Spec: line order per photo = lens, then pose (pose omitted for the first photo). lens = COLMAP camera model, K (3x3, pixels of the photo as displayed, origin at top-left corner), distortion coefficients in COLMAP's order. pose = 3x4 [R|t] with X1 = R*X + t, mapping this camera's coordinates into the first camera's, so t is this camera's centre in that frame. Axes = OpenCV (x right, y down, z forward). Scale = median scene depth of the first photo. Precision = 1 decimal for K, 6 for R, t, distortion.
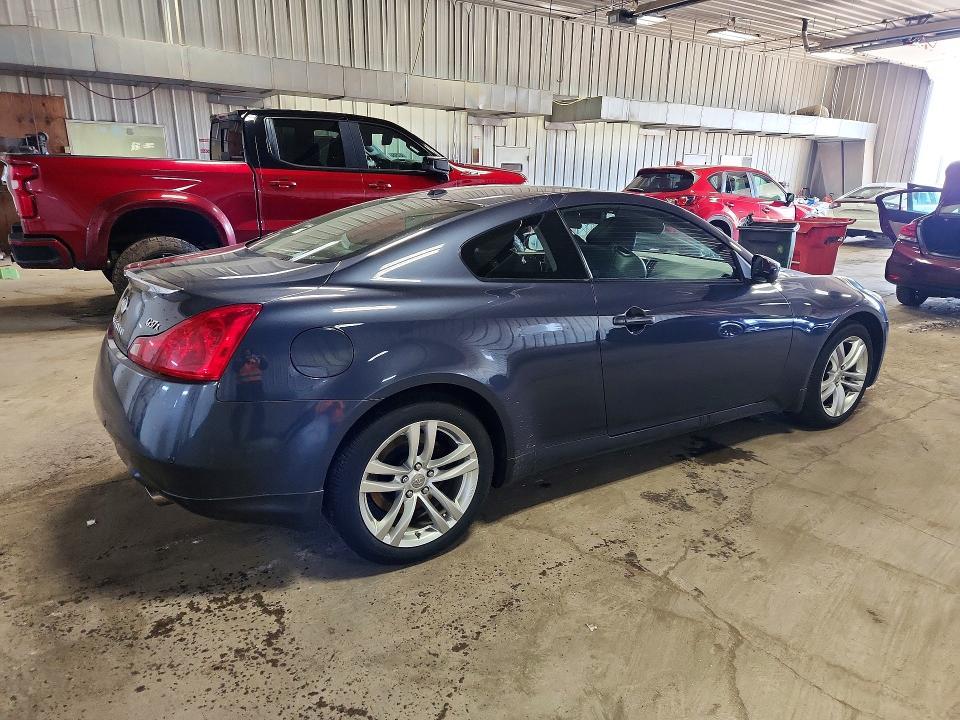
lens RADIAL K [[637.6, 0, 488.4], [0, 637.6, 363.7], [0, 0, 1]] dist [0.041445, -0.035889]
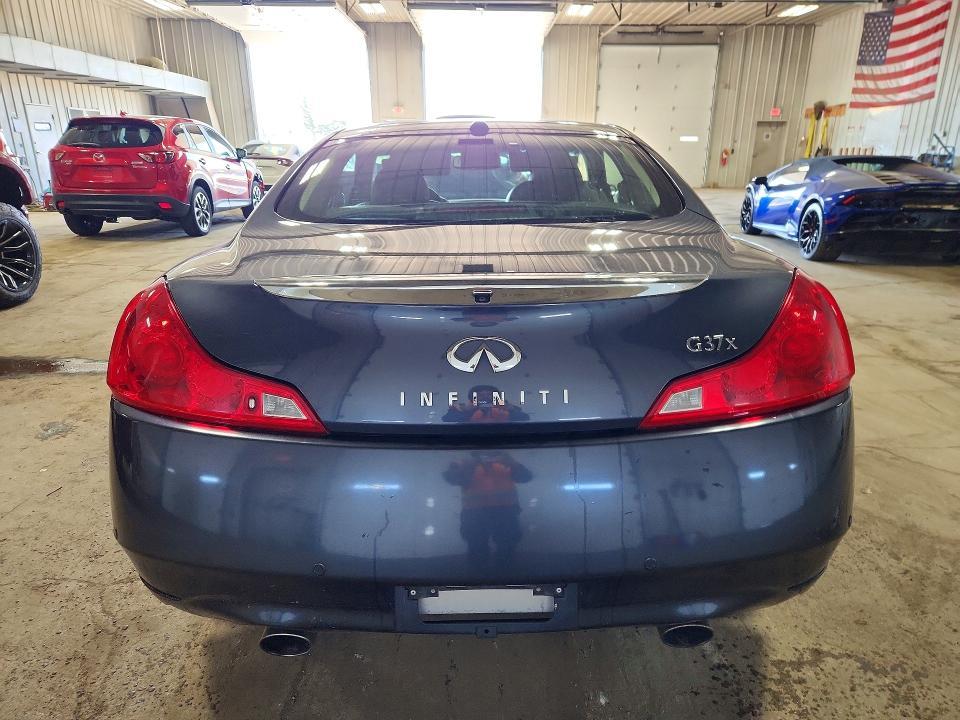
lens RADIAL K [[637.6, 0, 488.4], [0, 637.6, 363.7], [0, 0, 1]] dist [0.041445, -0.035889]
pose [[0.543548, -0.284063, 0.789851, -0.186828], [0.239882, 0.954319, 0.178134, -0.033253], [-0.804371, 0.092646, 0.586860, 0.144653]]
